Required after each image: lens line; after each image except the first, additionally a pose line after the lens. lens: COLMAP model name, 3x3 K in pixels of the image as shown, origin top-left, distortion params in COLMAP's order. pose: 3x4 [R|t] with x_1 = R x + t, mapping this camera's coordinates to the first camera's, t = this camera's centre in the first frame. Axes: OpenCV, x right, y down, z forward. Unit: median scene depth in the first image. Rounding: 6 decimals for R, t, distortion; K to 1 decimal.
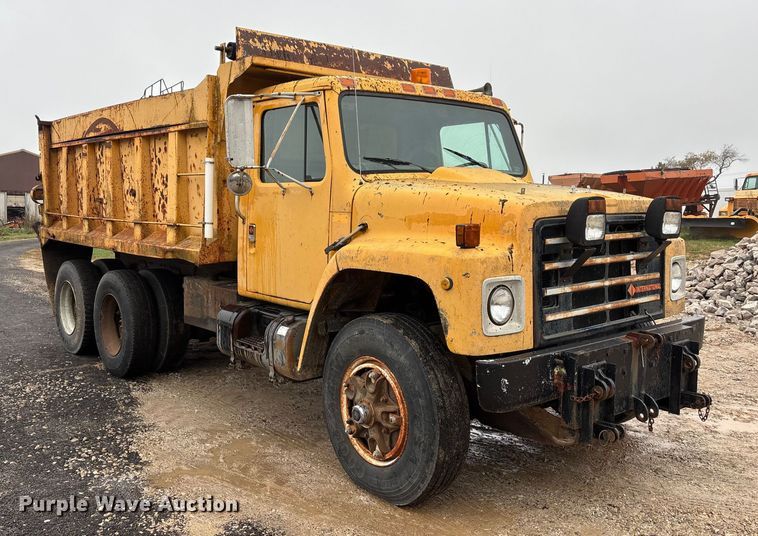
lens RADIAL K [[694.9, 0, 386.4], [0, 694.9, 239.3], [0, 0, 1]] dist [0.005392, 0.000000]
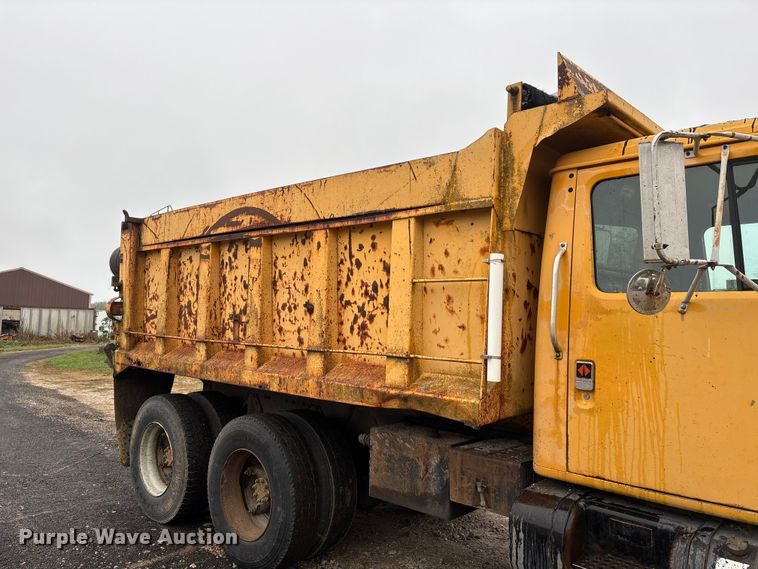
lens RADIAL K [[581.3, 0, 391.0], [0, 581.3, 276.2], [0, 0, 1]] dist [0.058978, -0.076790]
pose [[0.995357, 0.016788, 0.094780, -0.328828], [-0.004718, 0.991998, -0.126168, -0.023863], [-0.096139, 0.125135, 0.987471, 0.395531]]
